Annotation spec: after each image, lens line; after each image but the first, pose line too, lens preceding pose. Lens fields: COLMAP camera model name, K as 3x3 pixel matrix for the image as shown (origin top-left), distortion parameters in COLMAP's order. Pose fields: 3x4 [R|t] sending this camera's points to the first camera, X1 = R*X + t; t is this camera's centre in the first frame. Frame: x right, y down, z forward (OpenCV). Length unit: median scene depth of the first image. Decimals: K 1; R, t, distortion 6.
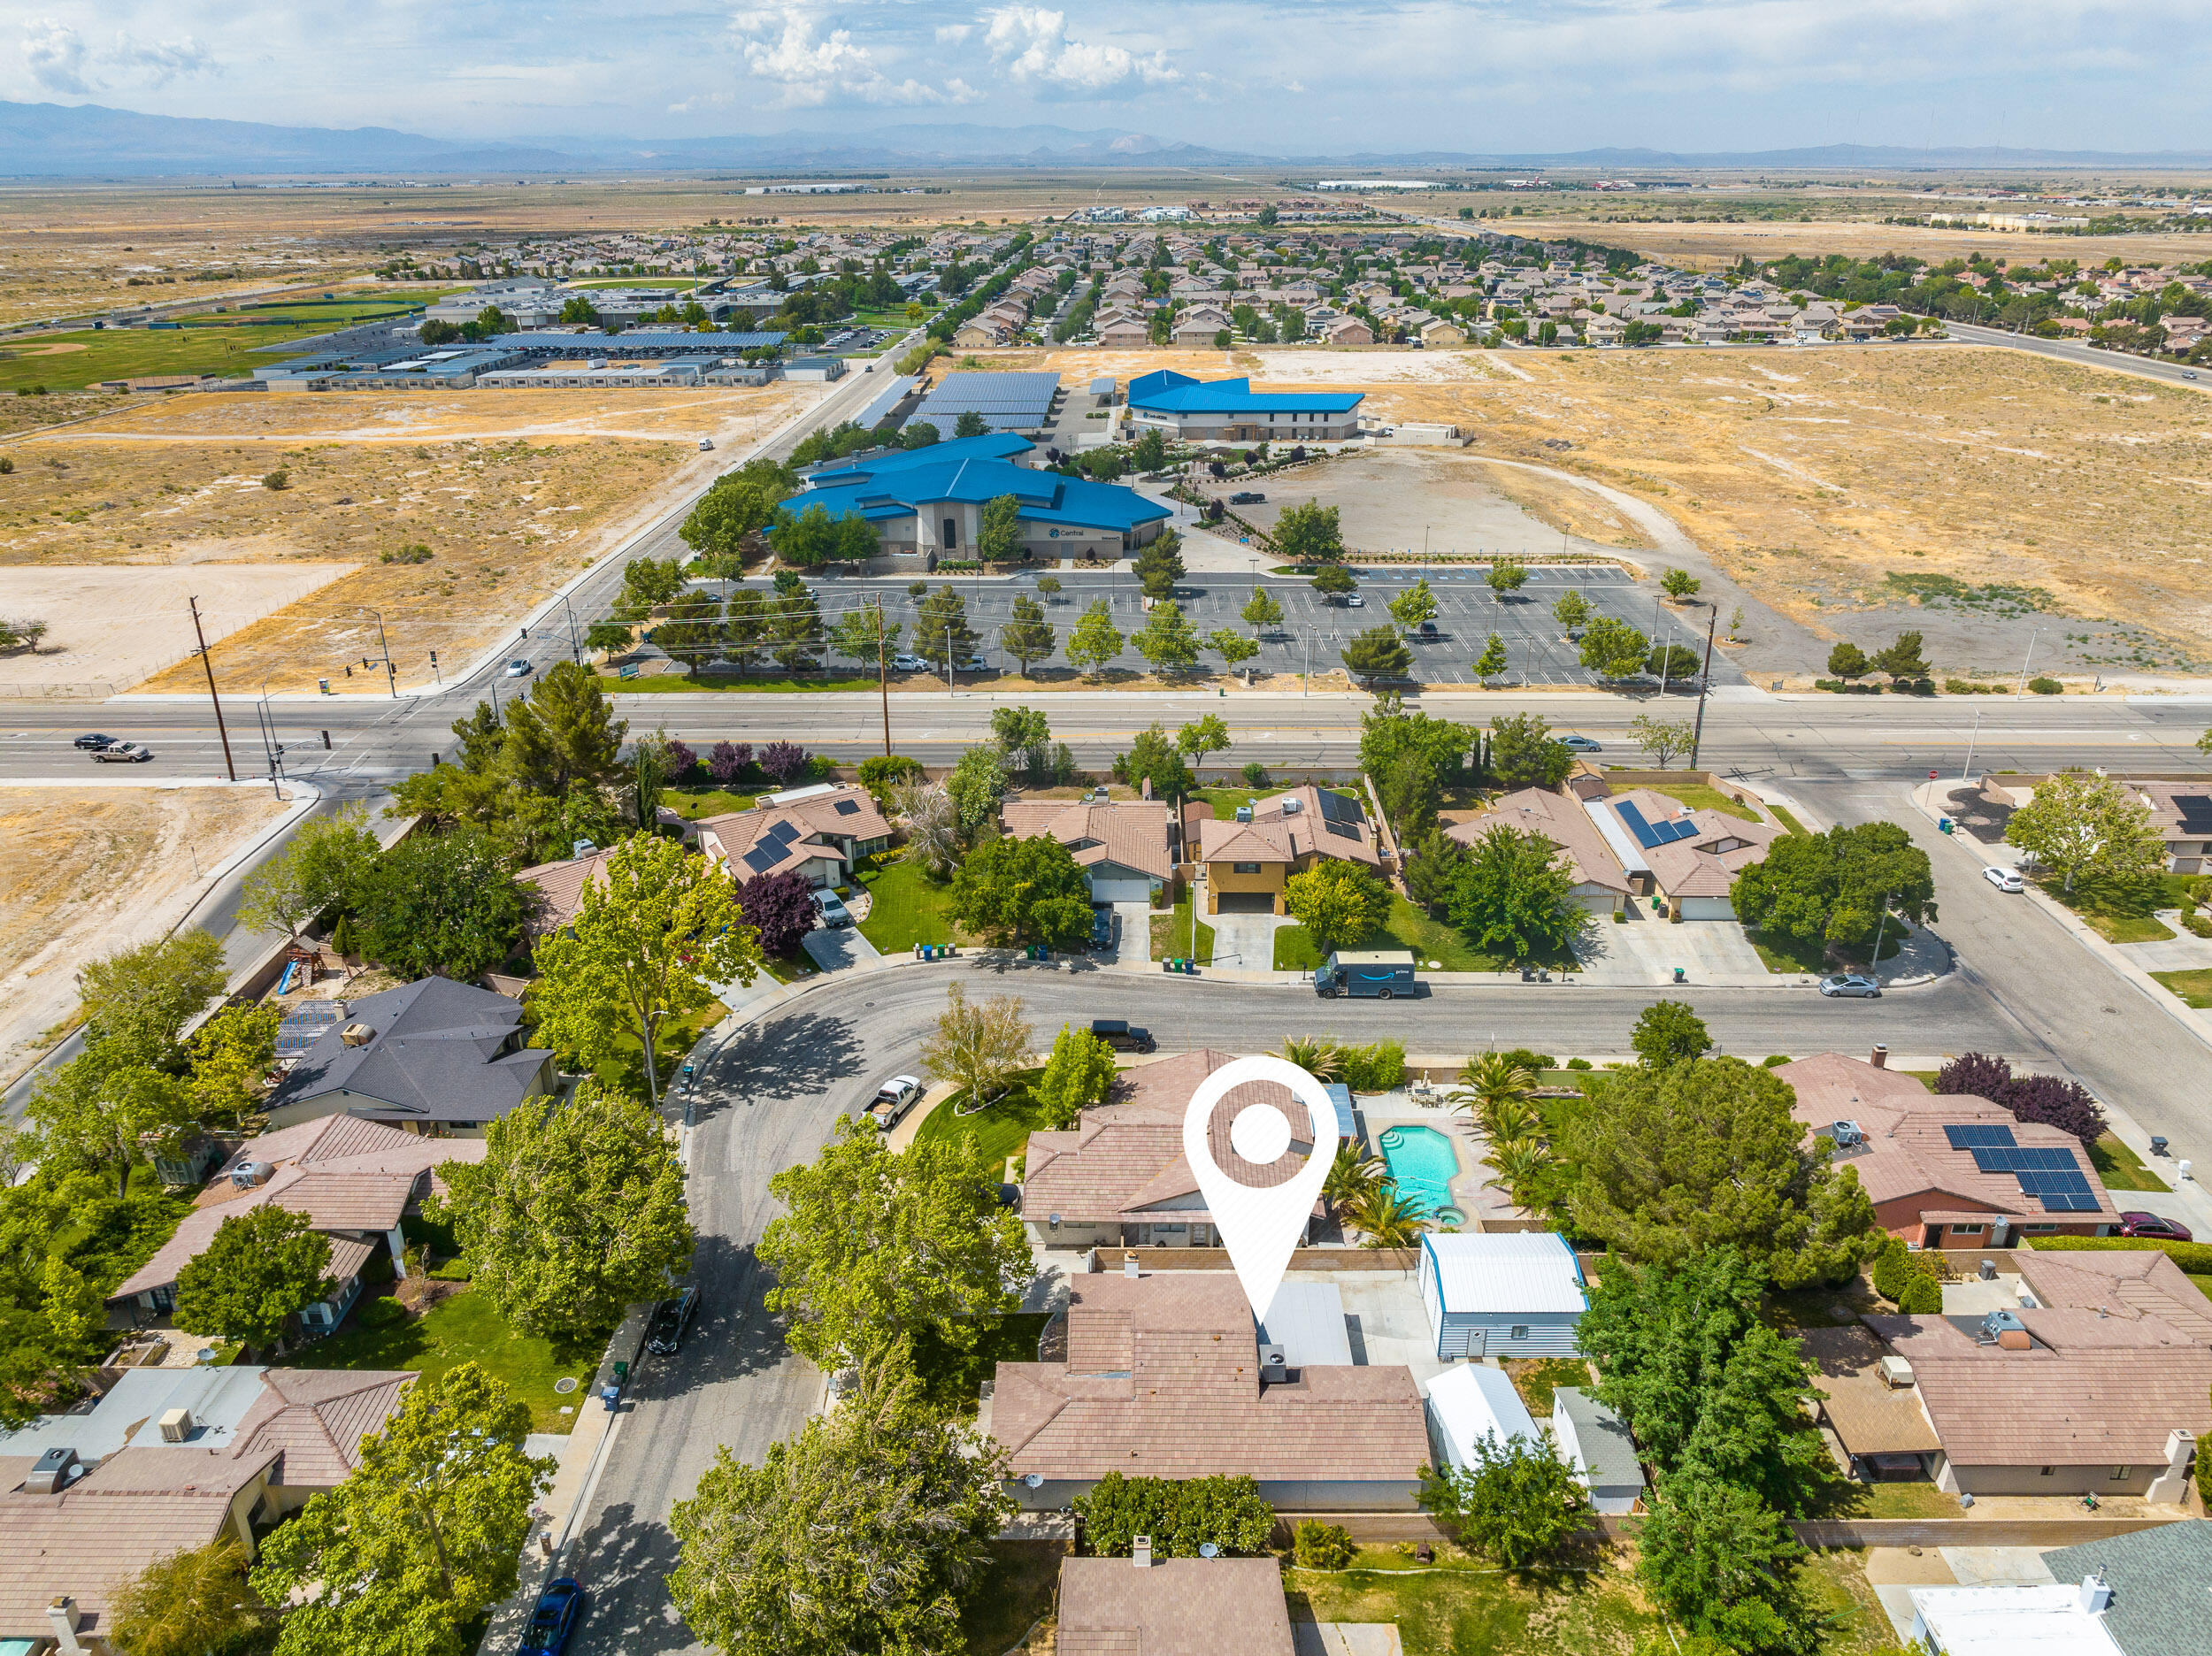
lens RADIAL K [[1561.3, 0, 1105.1], [0, 1561.3, 829.4], [0, 0, 1]] dist [-0.022190, -0.003714]
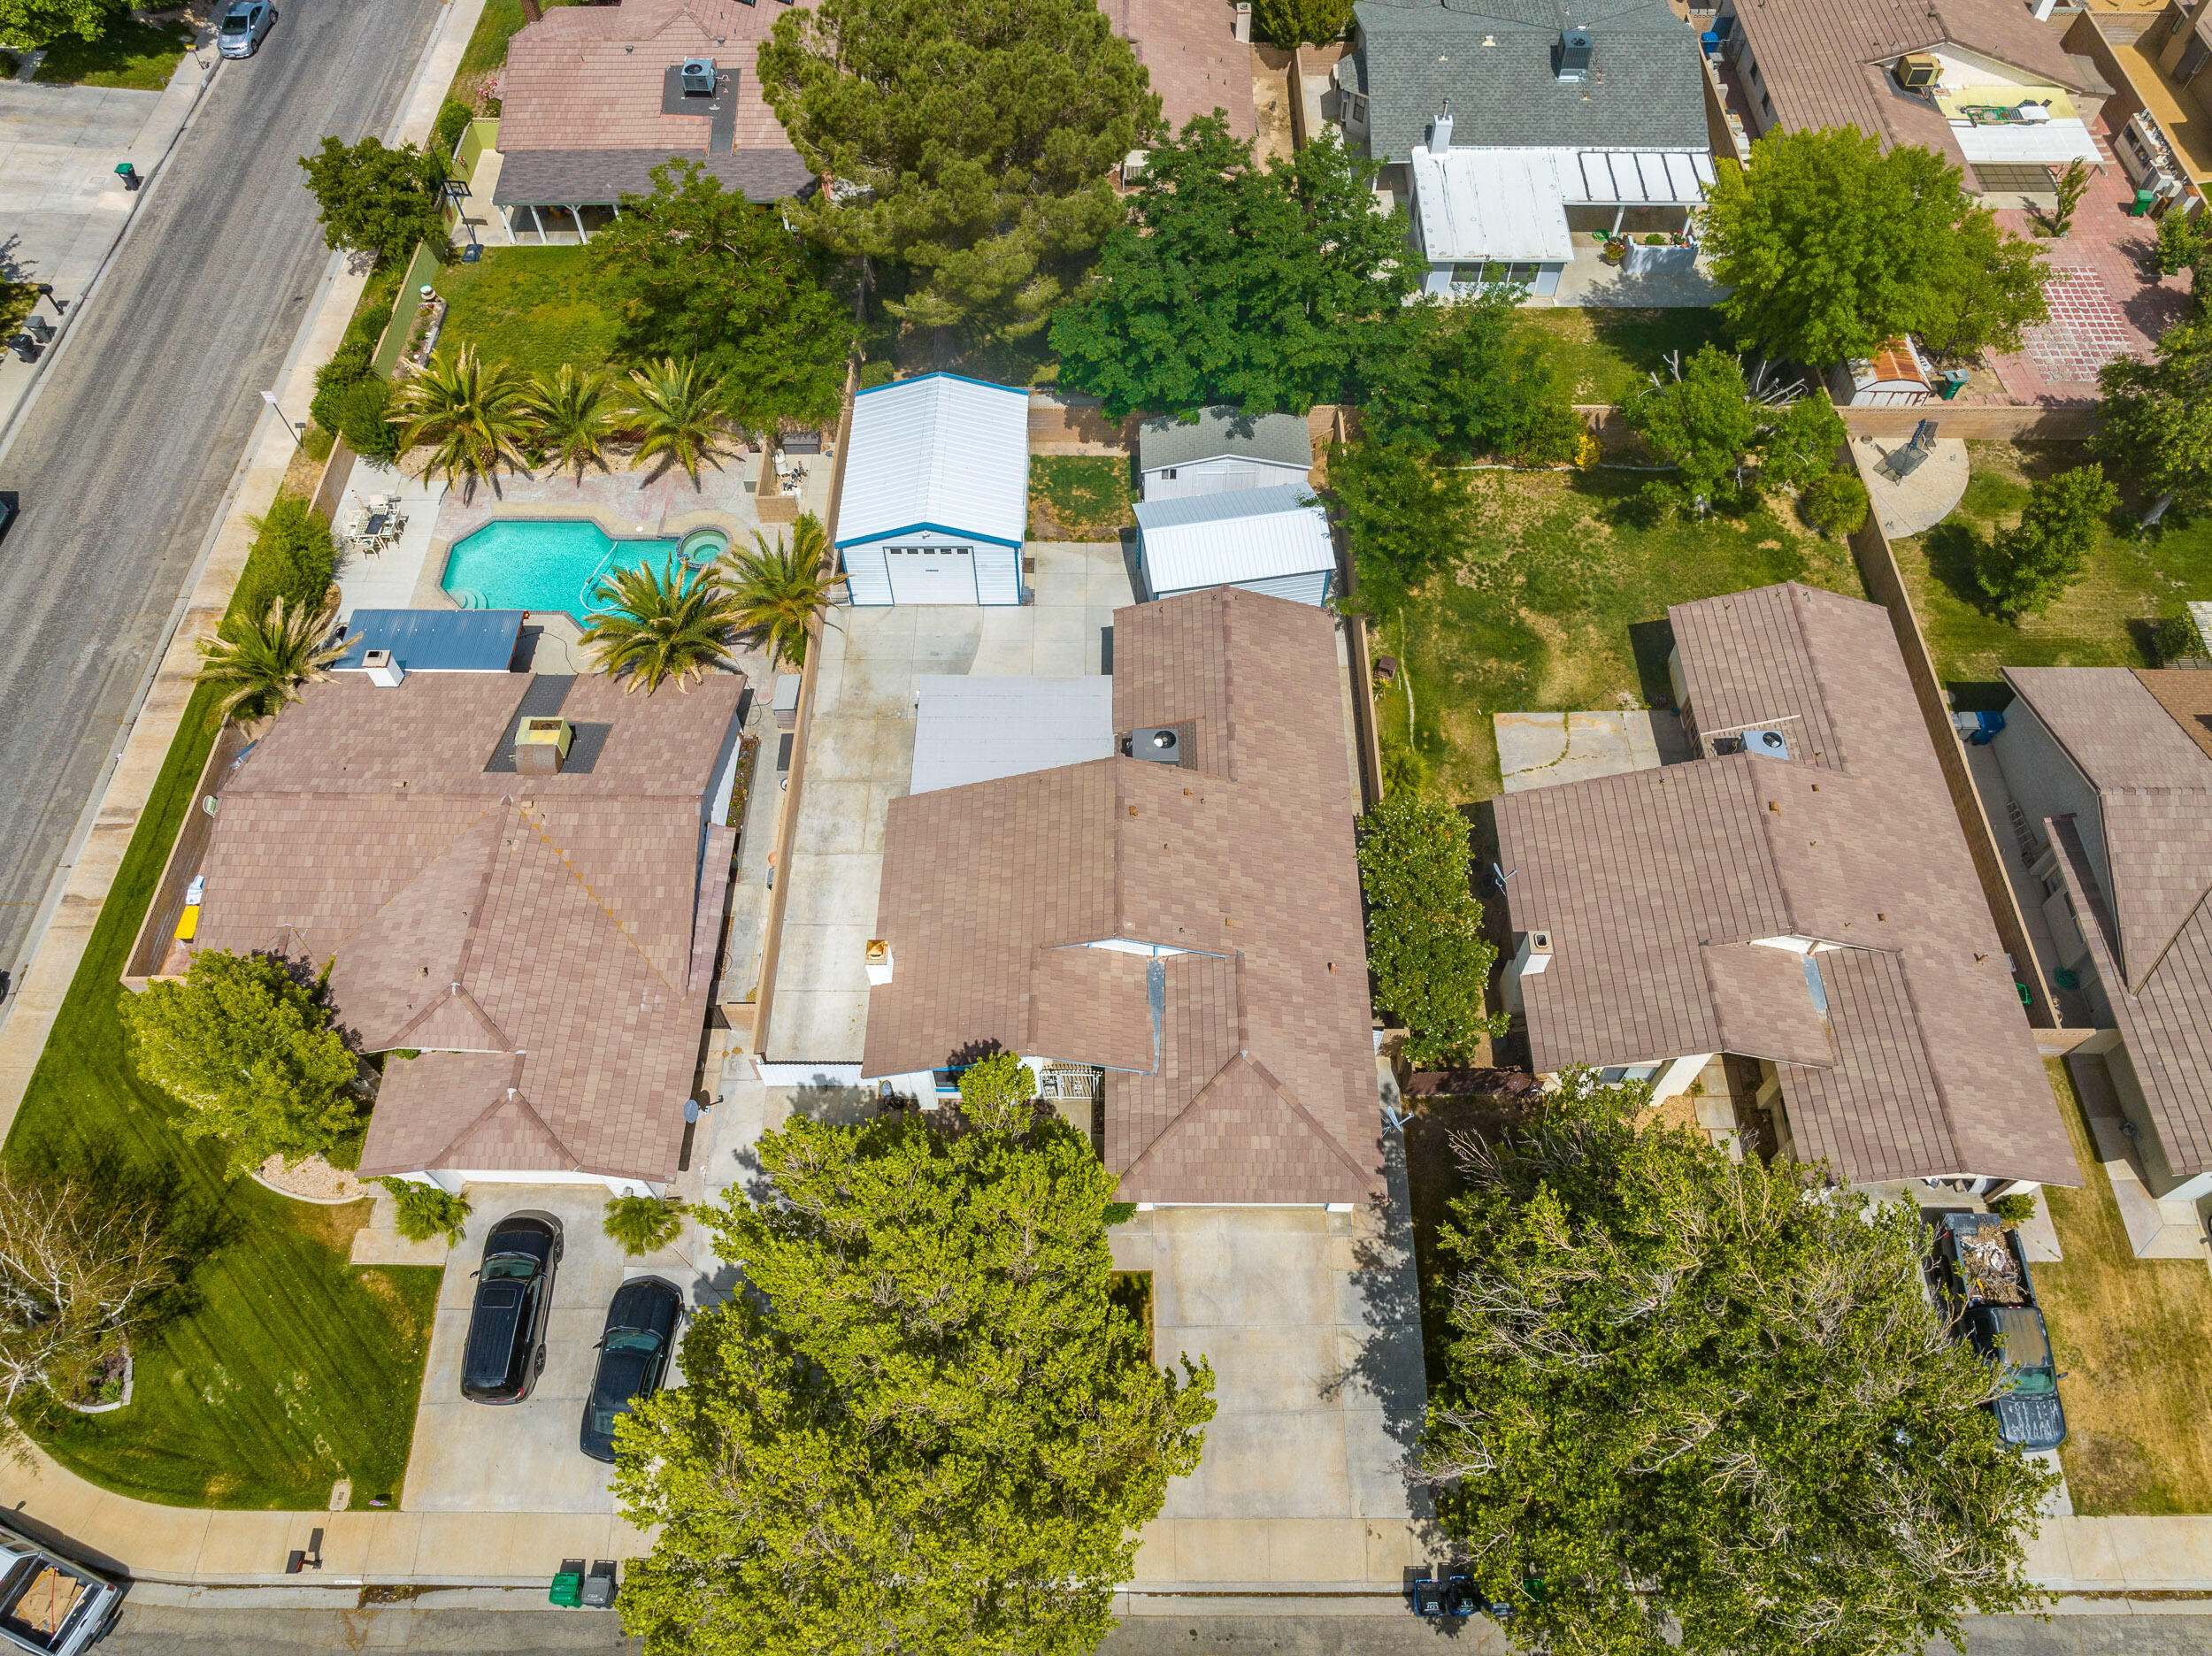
lens RADIAL K [[1561.3, 0, 1105.0], [0, 1561.3, 822.6], [0, 0, 1]] dist [-0.022190, -0.003714]
pose [[-0.005725, -0.834259, 0.551344, -0.286462], [0.400577, 0.503269, 0.765675, -0.143174], [-0.916245, 0.225239, 0.331303, 0.899167]]
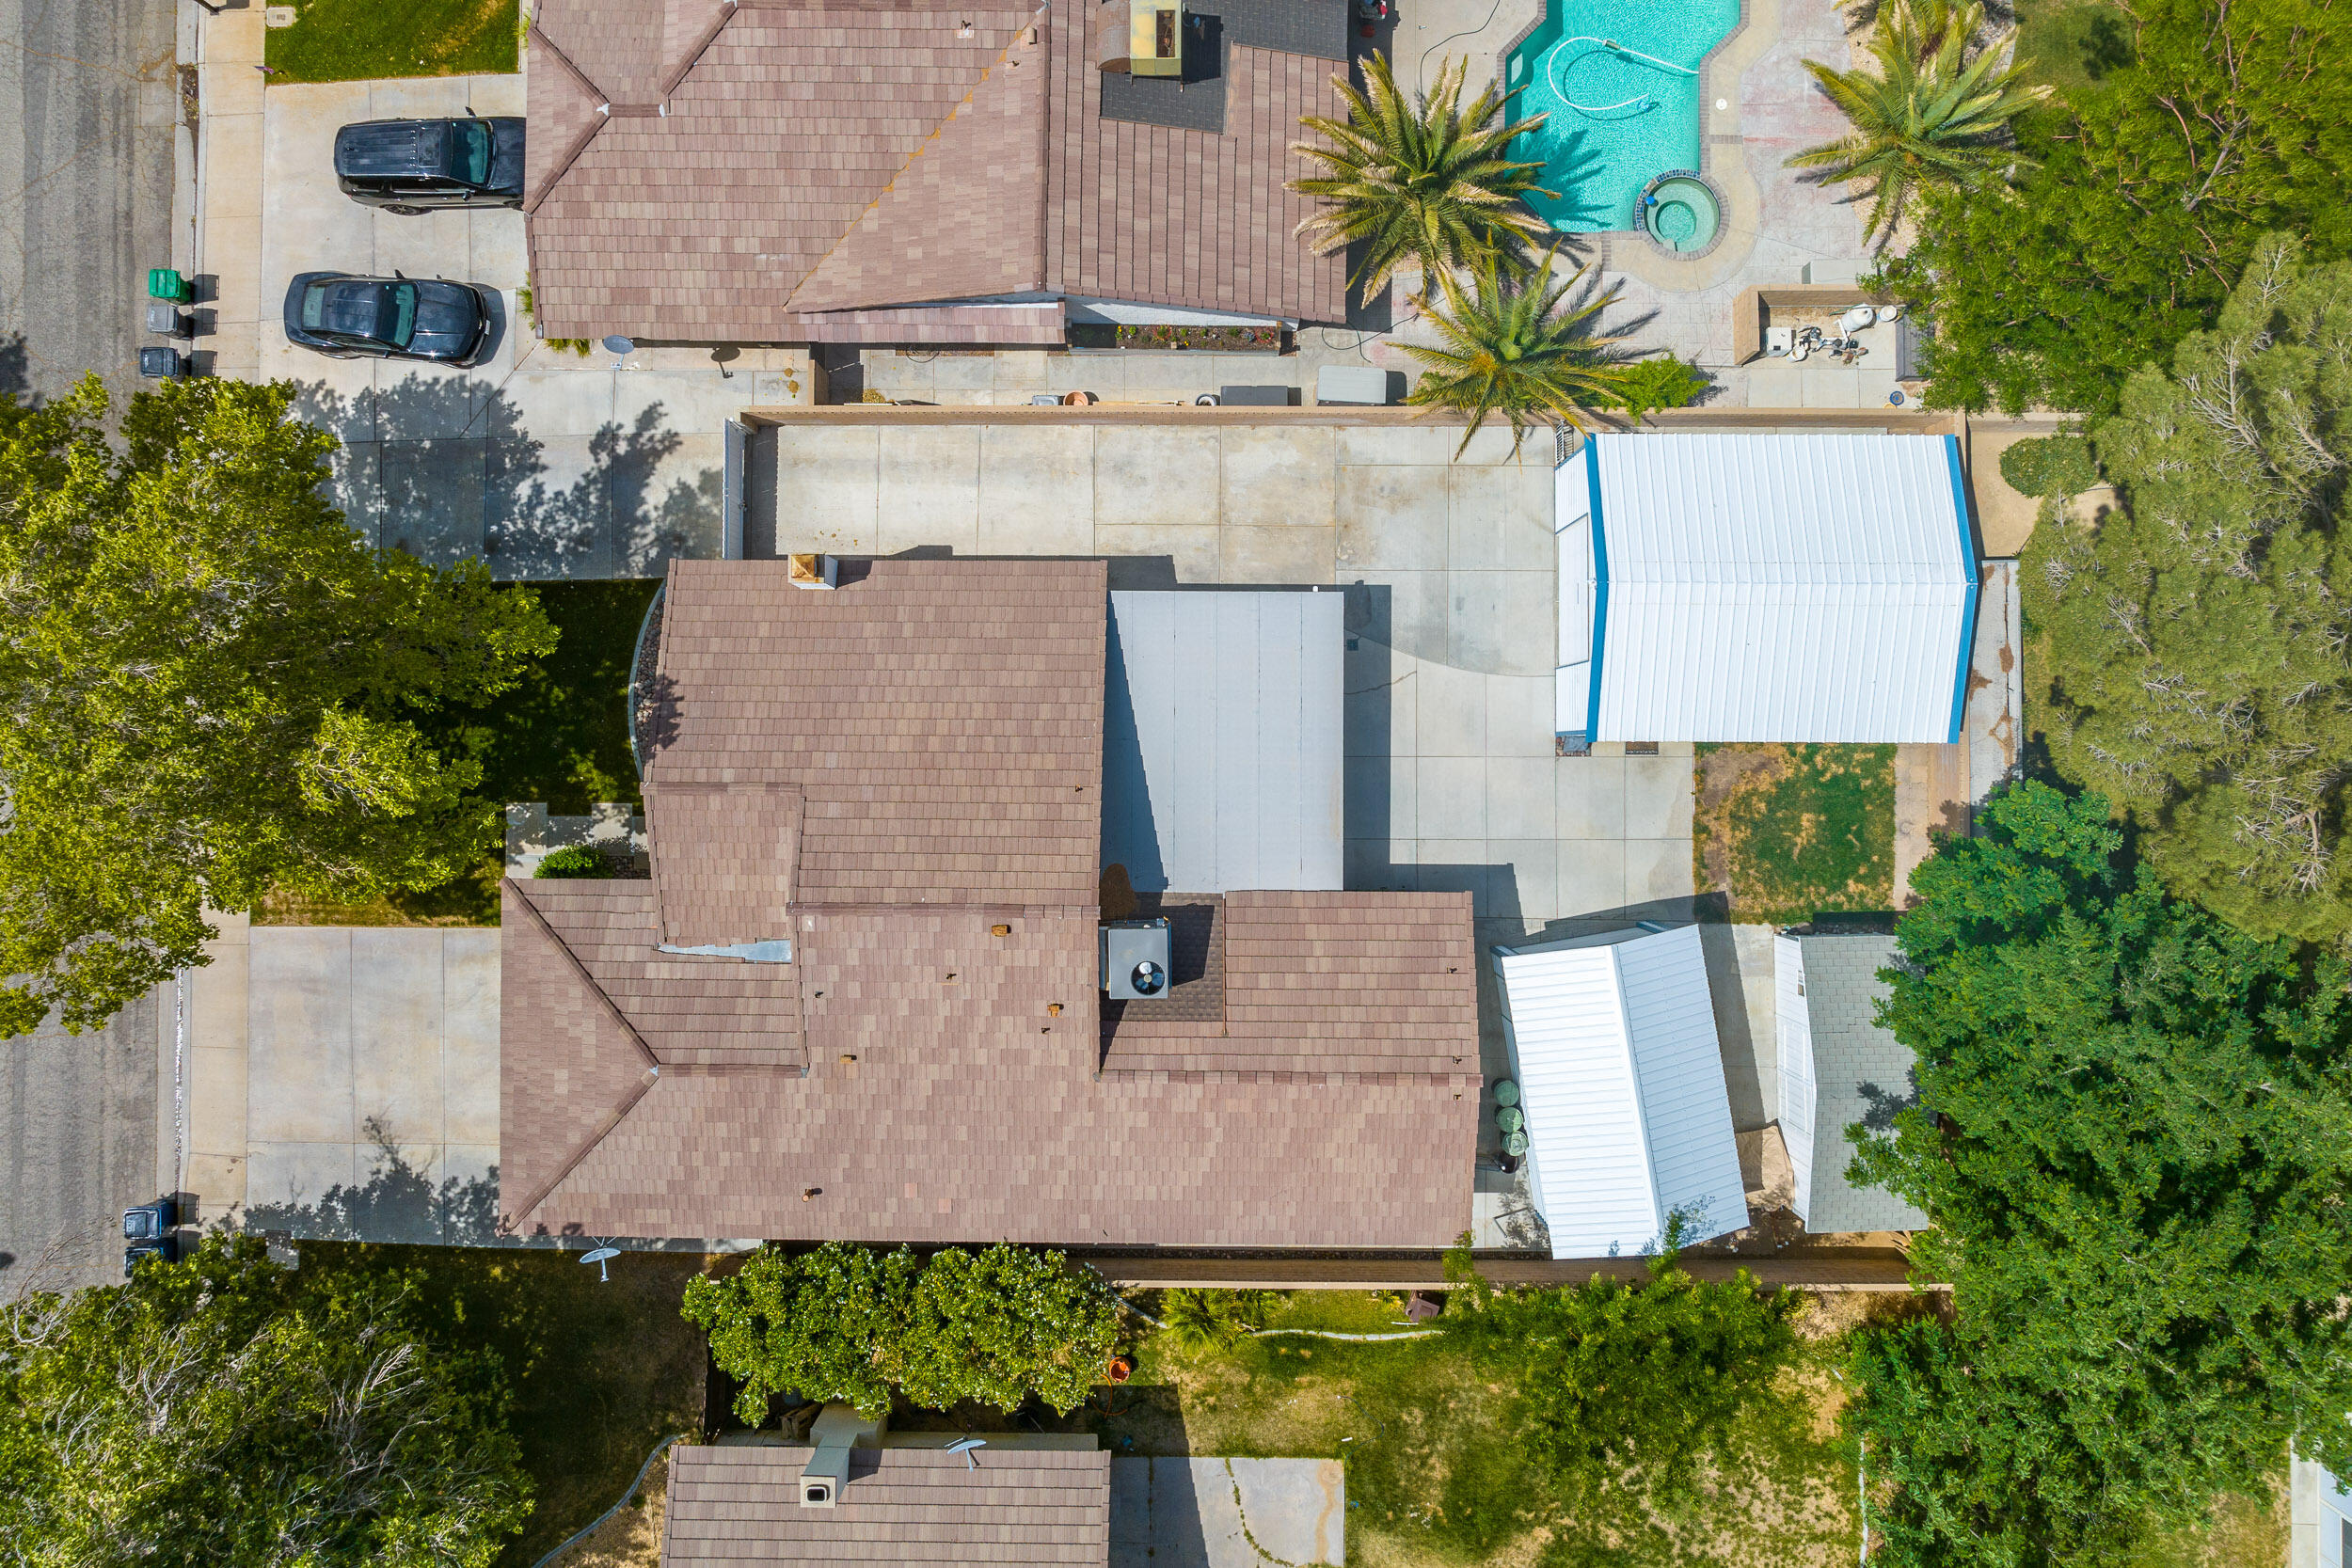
lens RADIAL K [[1654.7, 0, 1176.8], [0, 1654.7, 729.9], [0, 0, 1]] dist [-0.020996, 0.005552]
pose [[0.999963, -0.007863, -0.003594, 0.131281], [0.006494, 0.408680, 0.912655, -0.090851], [-0.005707, -0.912644, 0.408716, 0.964272]]
